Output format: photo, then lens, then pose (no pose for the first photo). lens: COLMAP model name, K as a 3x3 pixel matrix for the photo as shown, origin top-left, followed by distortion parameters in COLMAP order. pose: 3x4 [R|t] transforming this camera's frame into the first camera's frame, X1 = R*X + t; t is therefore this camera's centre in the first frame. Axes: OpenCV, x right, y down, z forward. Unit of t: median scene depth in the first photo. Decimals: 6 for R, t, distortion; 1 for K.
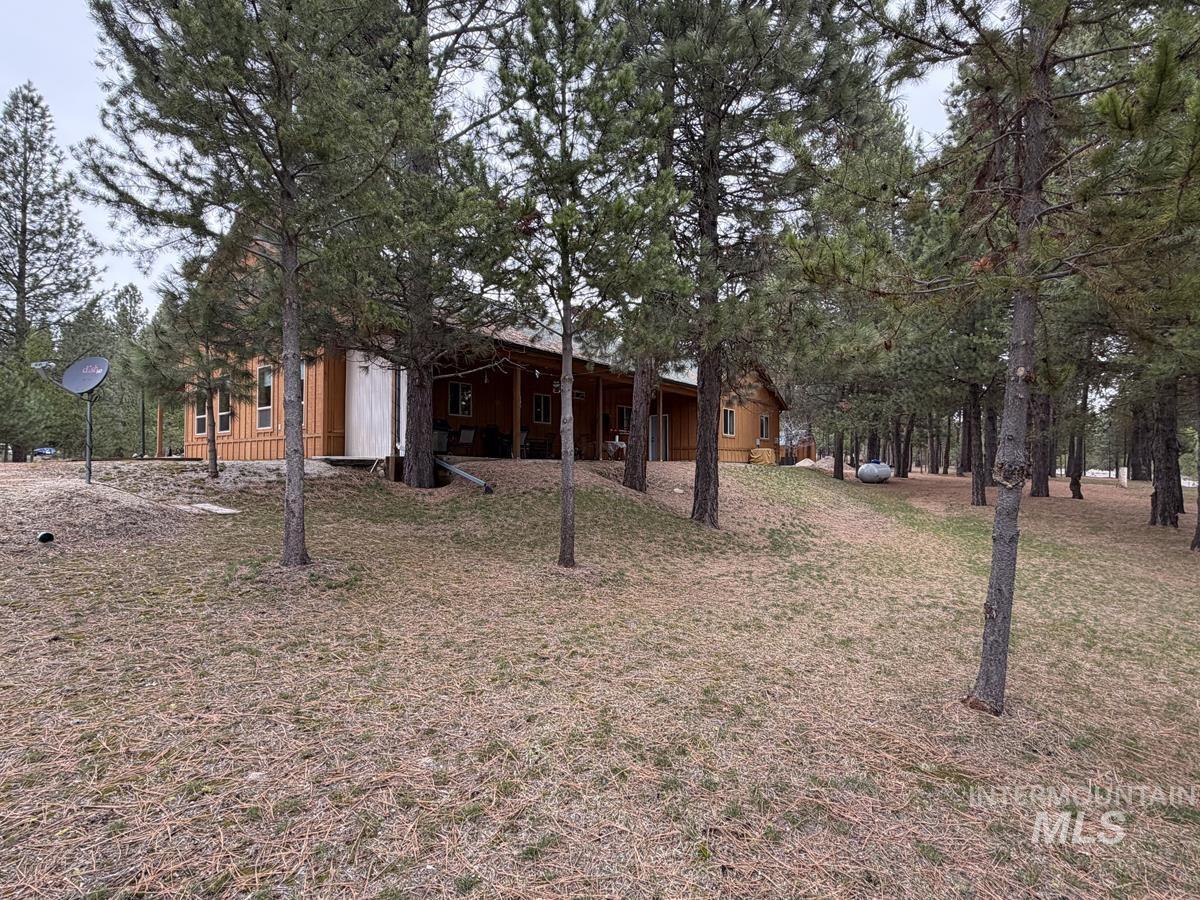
lens RADIAL K [[596.0, 0, 598.3], [0, 596.0, 454.6], [0, 0, 1]] dist [-0.001709, -0.000432]
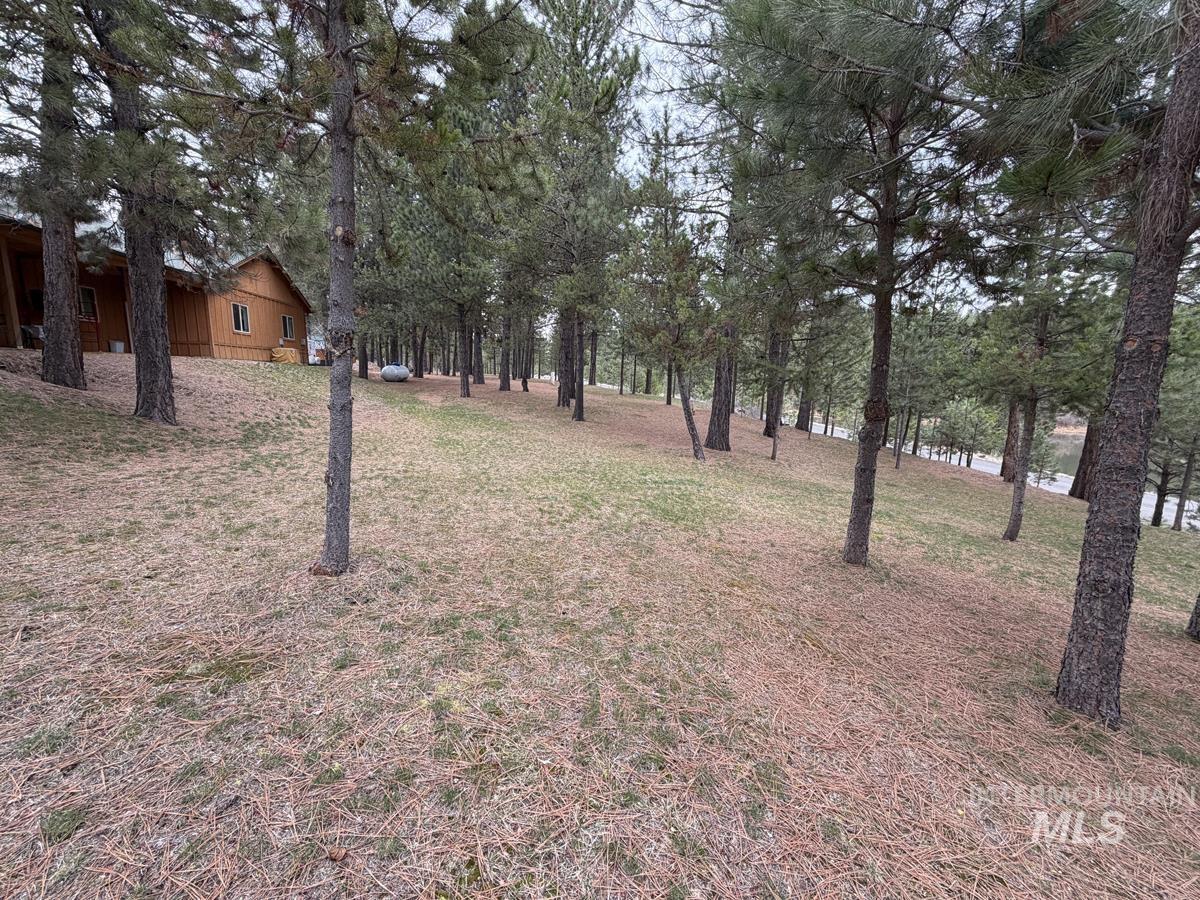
lens RADIAL K [[479.9, 0, 600.1], [0, 479.9, 450.0], [0, 0, 1]] dist [-0.001627, -0.000229]
pose [[0.696379, -0.100147, 0.710653, 0.127146], [-0.030505, 0.985191, 0.168728, 0.019526], [-0.717026, -0.139177, 0.683011, 0.037682]]
